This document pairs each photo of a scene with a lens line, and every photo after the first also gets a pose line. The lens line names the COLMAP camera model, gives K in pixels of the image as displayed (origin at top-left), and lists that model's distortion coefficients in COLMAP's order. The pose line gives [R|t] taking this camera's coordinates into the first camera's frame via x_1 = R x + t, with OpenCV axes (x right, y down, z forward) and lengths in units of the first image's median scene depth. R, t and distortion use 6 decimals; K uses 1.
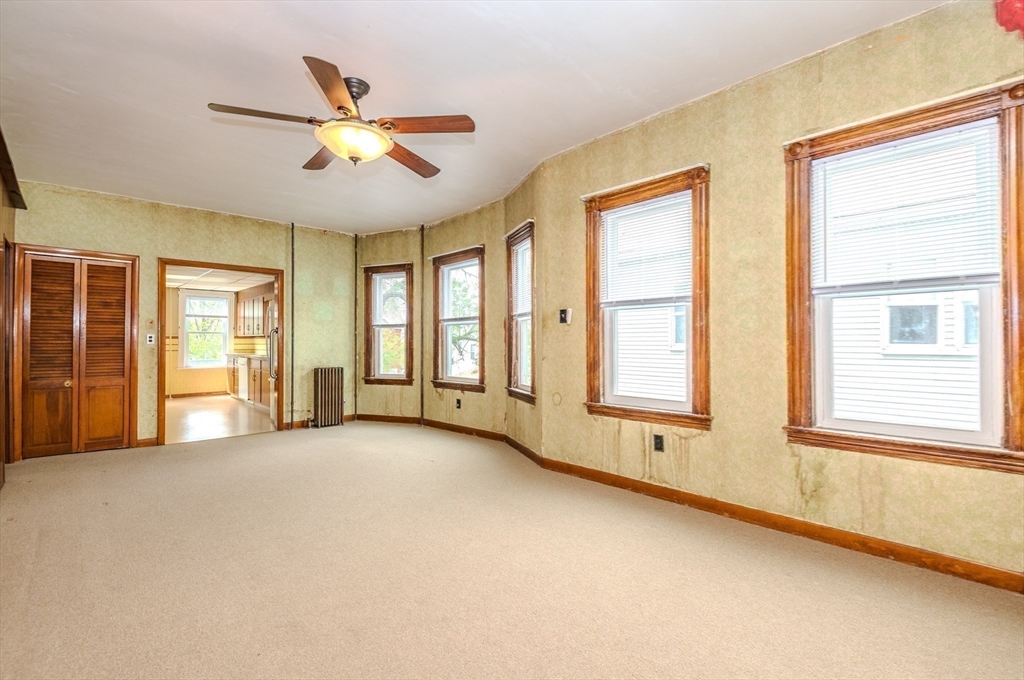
lens RADIAL K [[471.3, 0, 513.4], [0, 471.3, 332.5], [0, 0, 1]] dist [-0.022824, -0.000234]
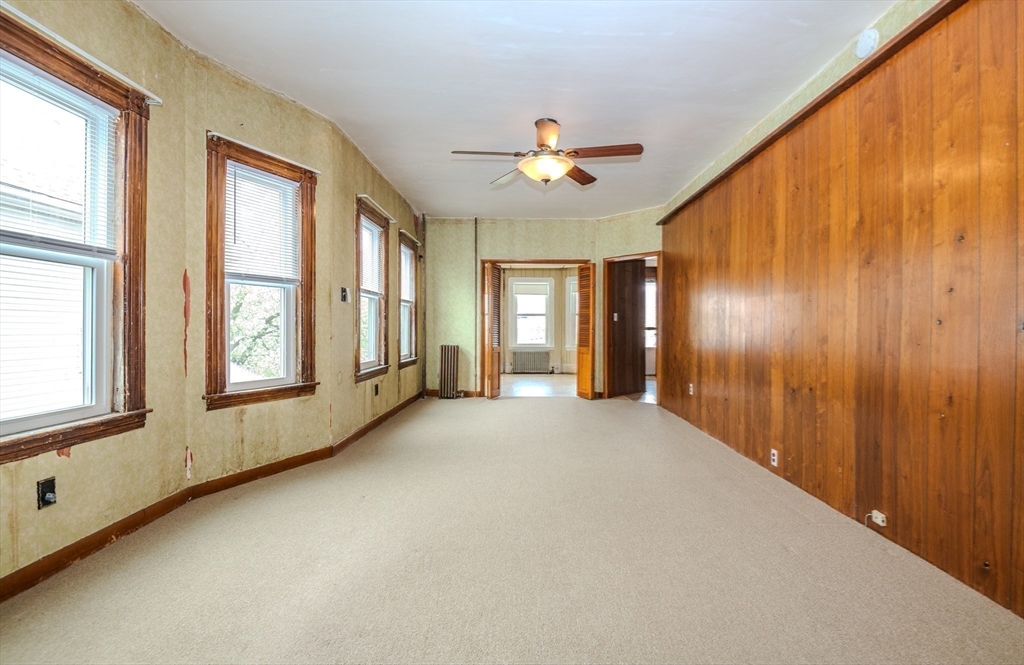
lens RADIAL K [[489.8, 0, 514.4], [0, 489.8, 332.8], [0, 0, 1]] dist [0.001578, 0.000116]
pose [[-0.727108, 0.007412, 0.686483, -0.674917], [0.000551, 0.999948, -0.010212, 0.045382], [-0.686523, -0.007047, -0.727074, 1.152250]]
